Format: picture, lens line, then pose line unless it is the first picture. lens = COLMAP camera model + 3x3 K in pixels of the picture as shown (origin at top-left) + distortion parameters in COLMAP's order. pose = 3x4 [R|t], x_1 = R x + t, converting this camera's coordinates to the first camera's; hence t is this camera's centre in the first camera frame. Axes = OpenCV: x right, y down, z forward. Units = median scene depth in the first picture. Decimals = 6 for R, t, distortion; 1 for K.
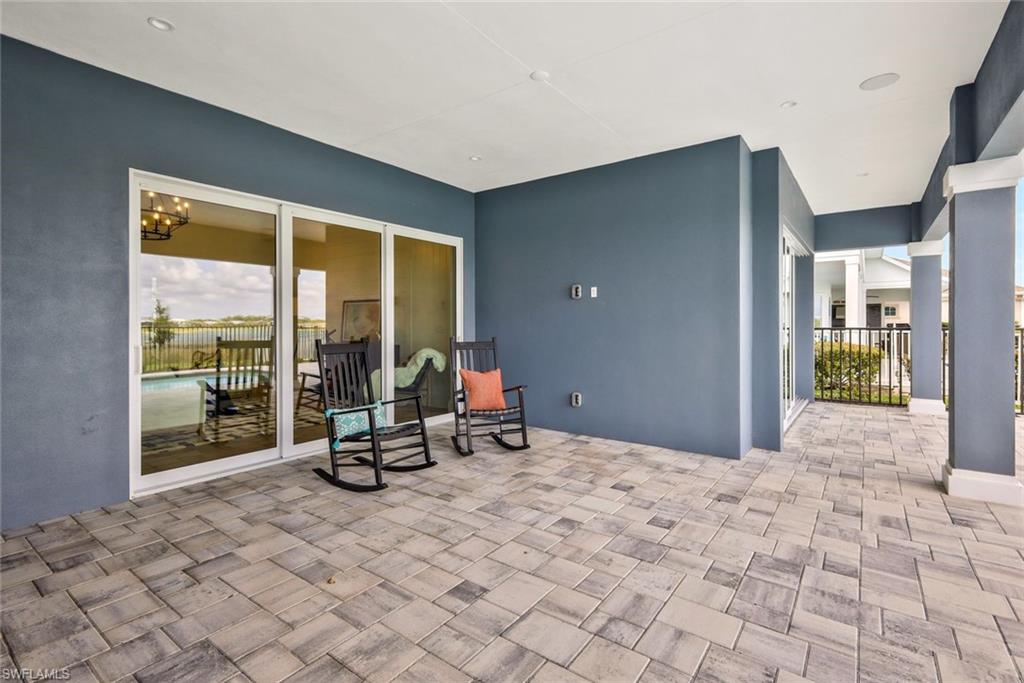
lens RADIAL K [[477.9, 0, 517.7], [0, 477.9, 321.8], [0, 0, 1]] dist [0.002165, 0.000426]
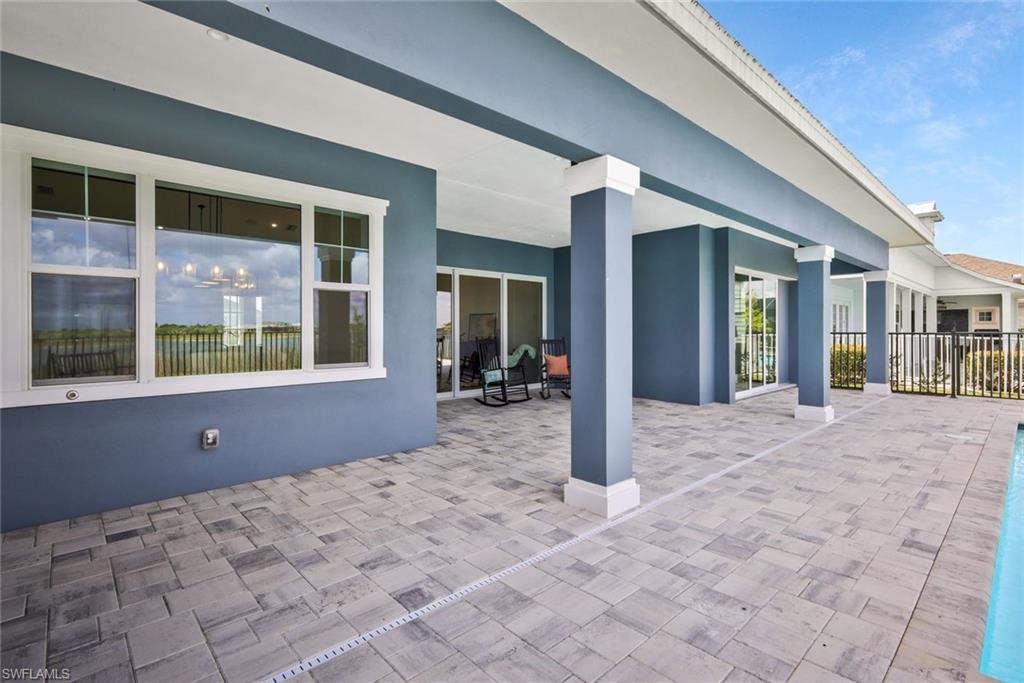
lens RADIAL K [[477.9, 0, 509.8], [0, 477.9, 337.3], [0, 0, 1]] dist [0.002165, 0.000426]
pose [[0.979809, 0.001748, -0.199929, 0.107088], [0.002044, 0.999822, 0.018762, 0.000624], [0.199926, -0.018792, 0.979631, -0.750774]]
